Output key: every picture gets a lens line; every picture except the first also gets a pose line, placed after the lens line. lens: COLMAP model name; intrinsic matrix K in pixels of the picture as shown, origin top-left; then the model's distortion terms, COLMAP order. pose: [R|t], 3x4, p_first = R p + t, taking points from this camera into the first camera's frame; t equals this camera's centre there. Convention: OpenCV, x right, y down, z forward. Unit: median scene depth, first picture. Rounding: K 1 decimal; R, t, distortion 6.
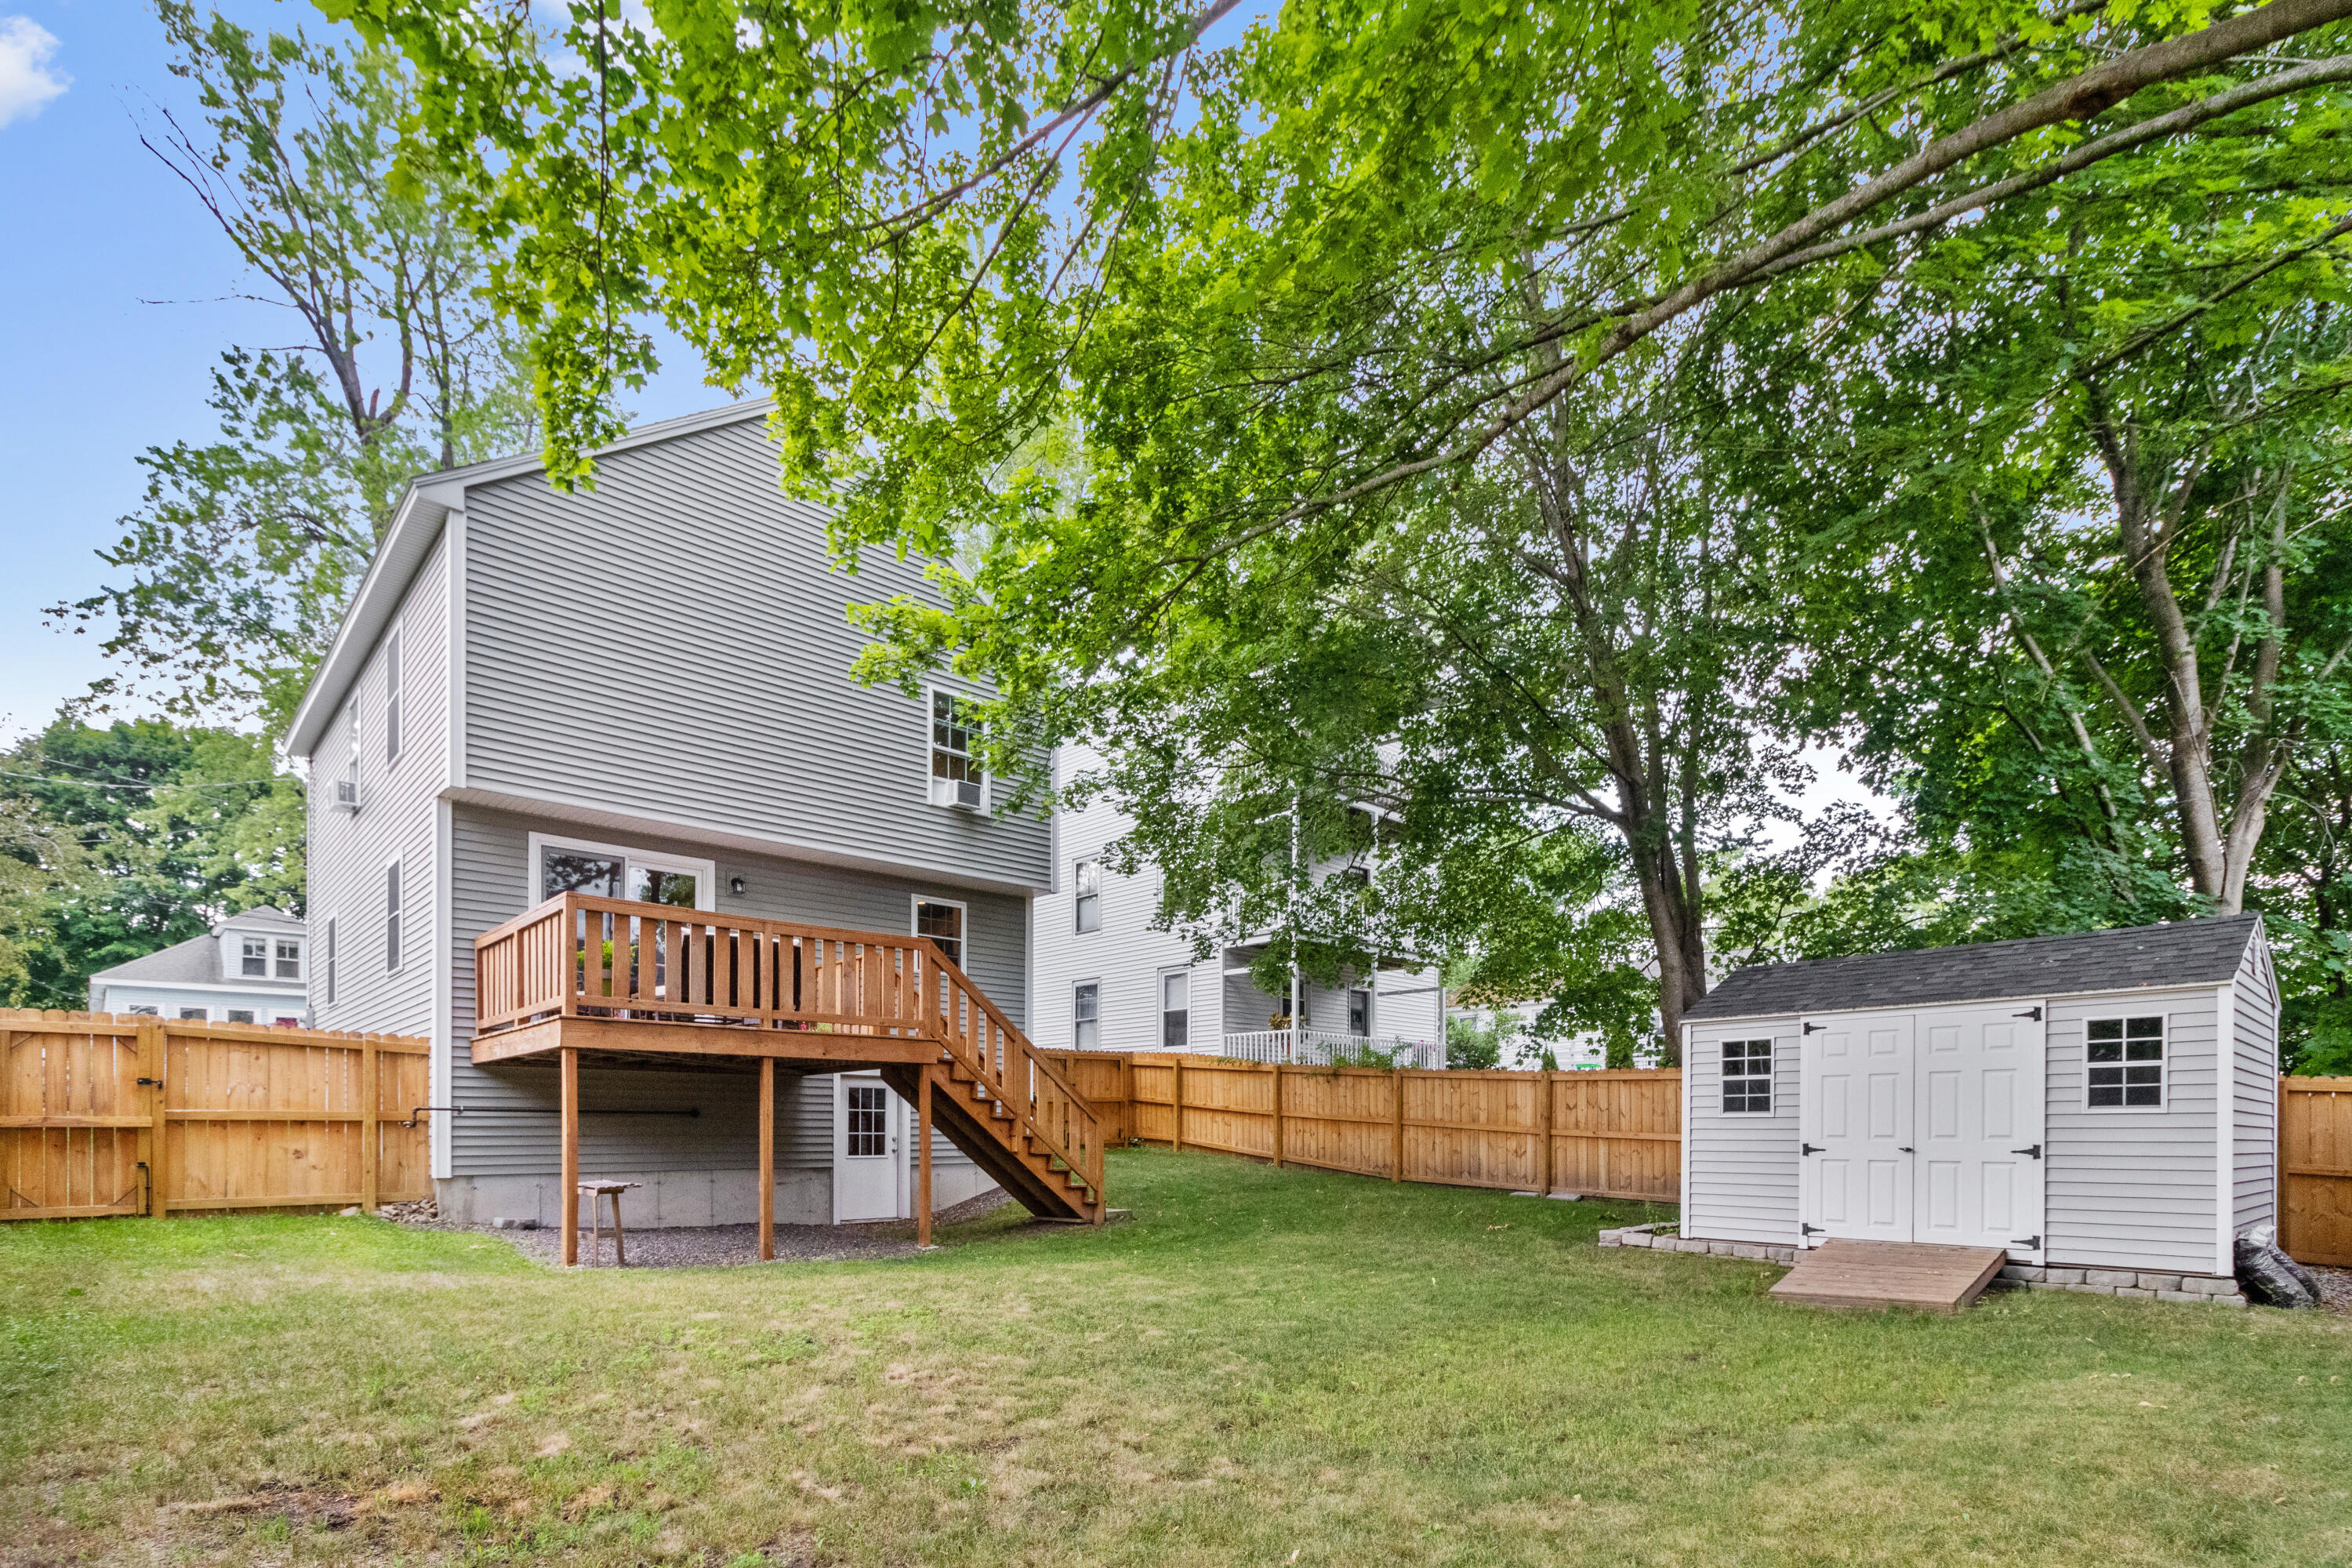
lens RADIAL K [[1094.7, 0, 1170.7], [0, 1094.7, 754.3], [0, 0, 1]] dist [-0.000150, 0.000039]
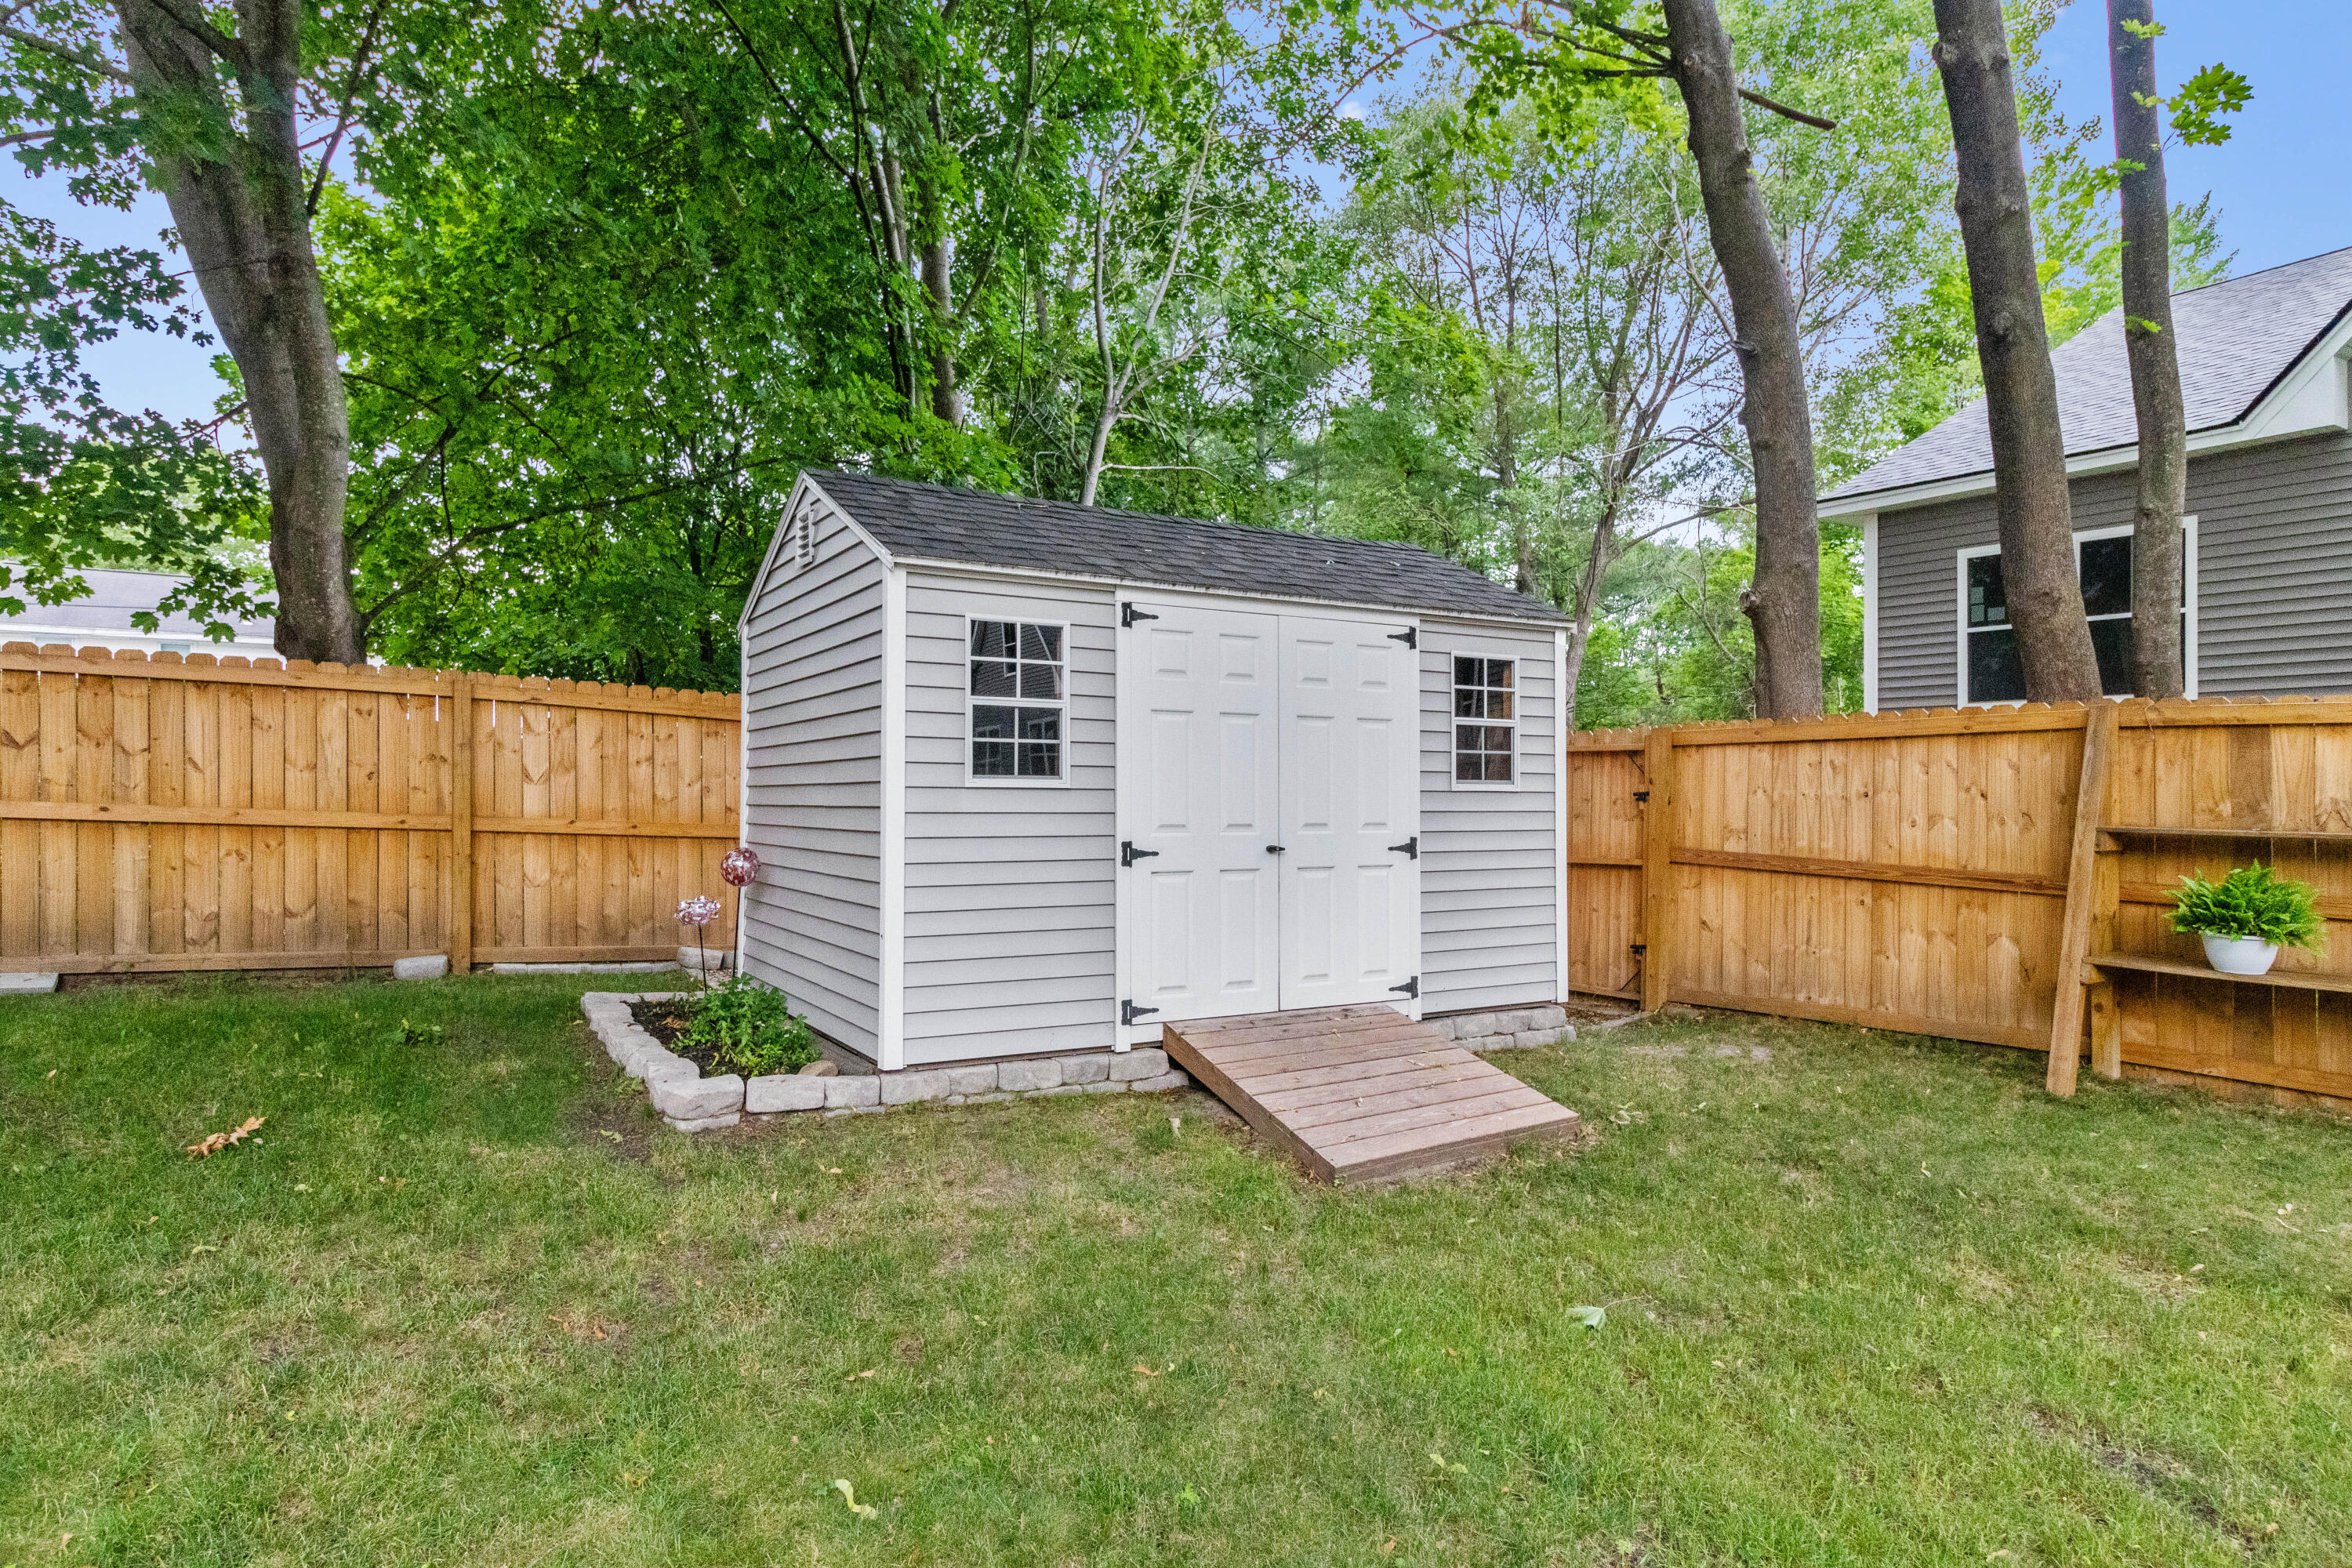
lens RADIAL K [[1400.0, 0, 1176.0], [0, 1400.0, 784.0], [0, 0, 1]] dist [0.004258, 0.000867]
pose [[0.214490, 0.012745, 0.976643, -0.012930], [-0.323058, 0.944562, 0.058624, 0.289605], [-0.921753, -0.328087, 0.206716, 0.863805]]
